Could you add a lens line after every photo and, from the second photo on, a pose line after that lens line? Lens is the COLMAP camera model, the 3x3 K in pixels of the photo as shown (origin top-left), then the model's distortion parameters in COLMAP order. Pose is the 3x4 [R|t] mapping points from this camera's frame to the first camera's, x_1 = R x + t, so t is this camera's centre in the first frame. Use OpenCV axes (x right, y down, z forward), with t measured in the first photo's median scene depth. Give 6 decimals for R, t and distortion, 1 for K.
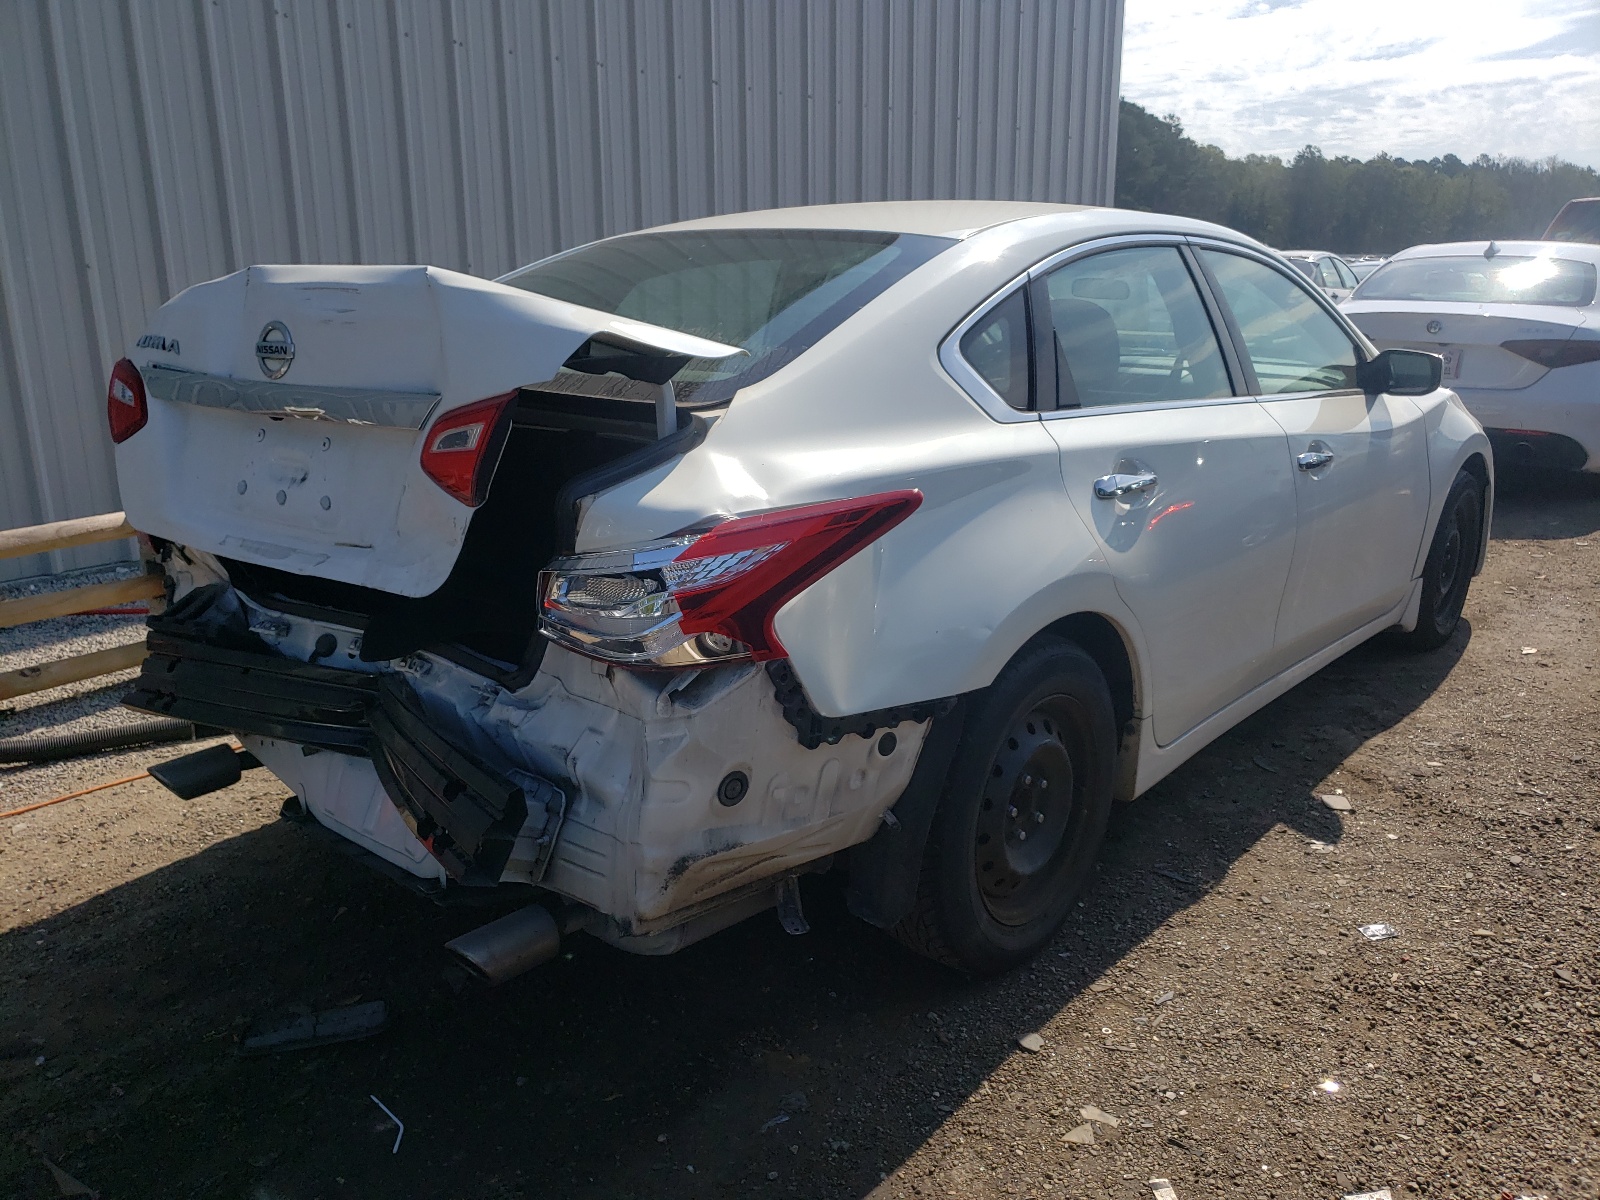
lens RADIAL K [[1272.3, 0, 797.7], [0, 1272.3, 595.8], [0, 0, 1]] dist [0.025706, 0.000869]
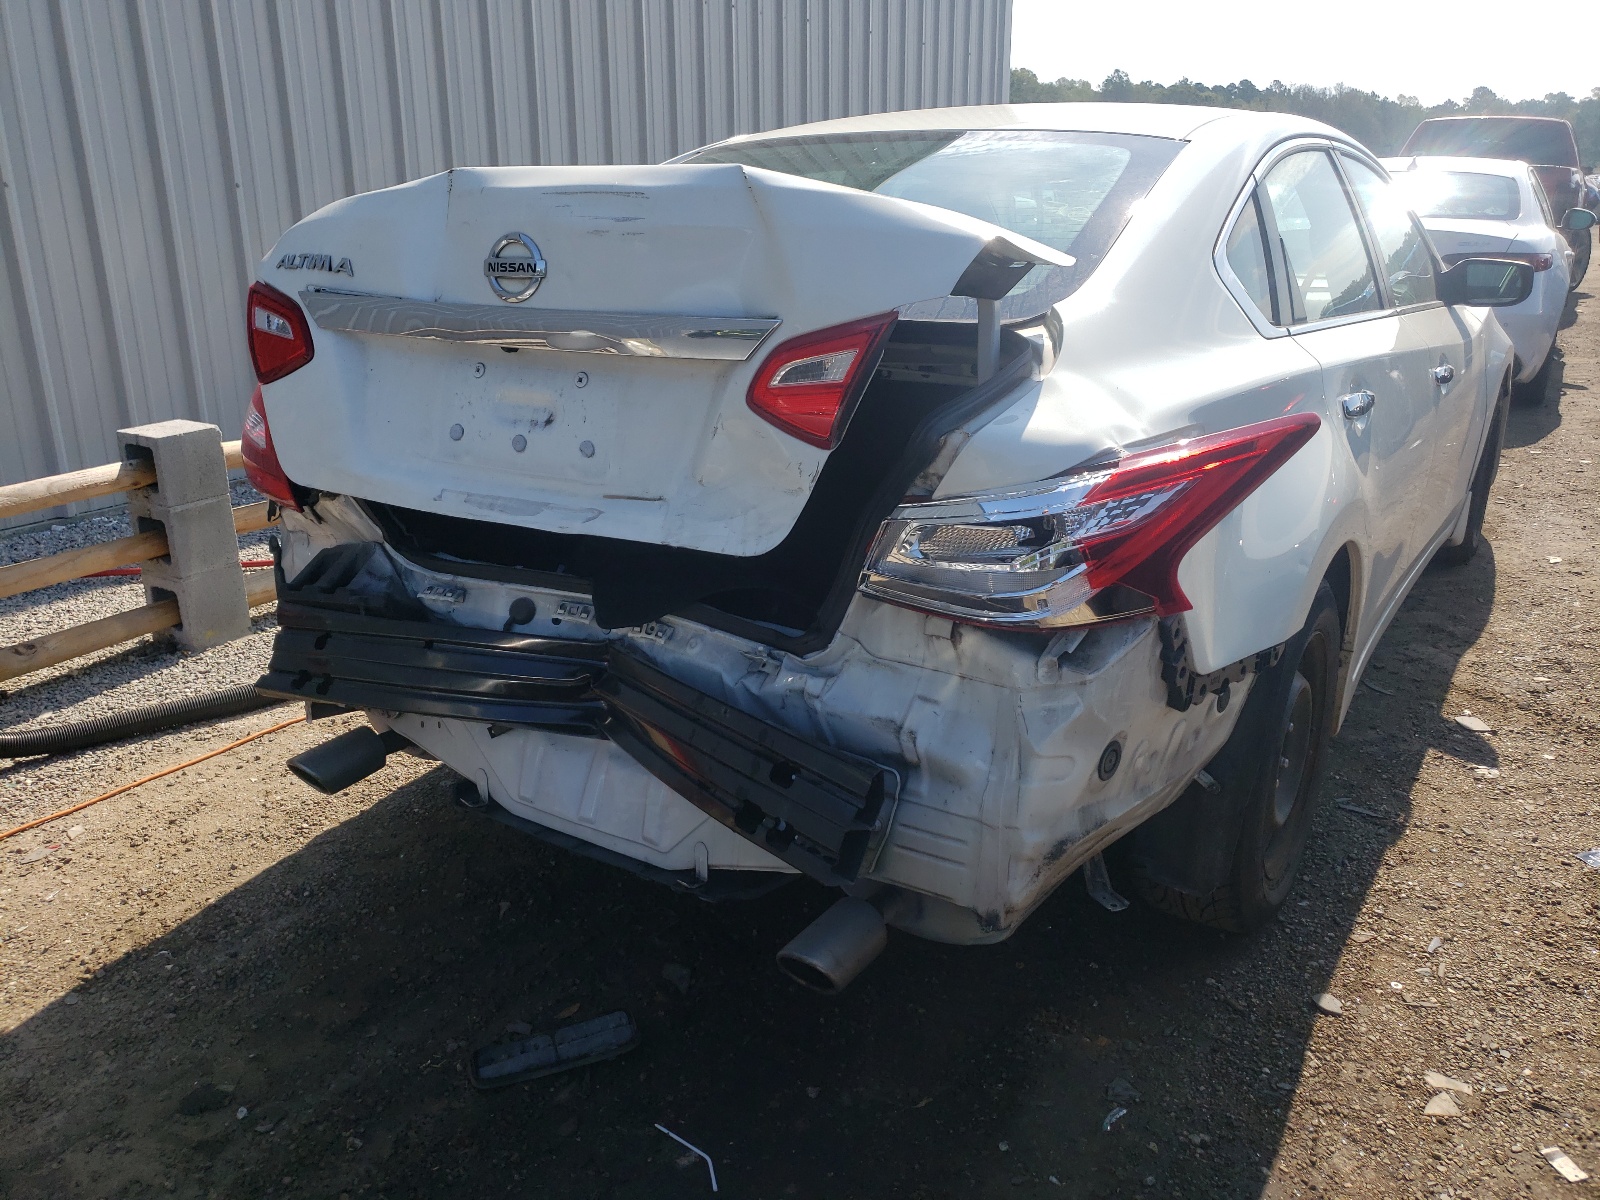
lens RADIAL K [[1272.3, 0, 776.5], [0, 1272.3, 570.0], [0, 0, 1]] dist [0.025706, 0.000869]
pose [[0.992854, -0.038278, 0.113032, -0.316419], [0.034155, 0.998687, 0.038193, -0.017989], [-0.114345, -0.034060, 0.992857, 0.126927]]
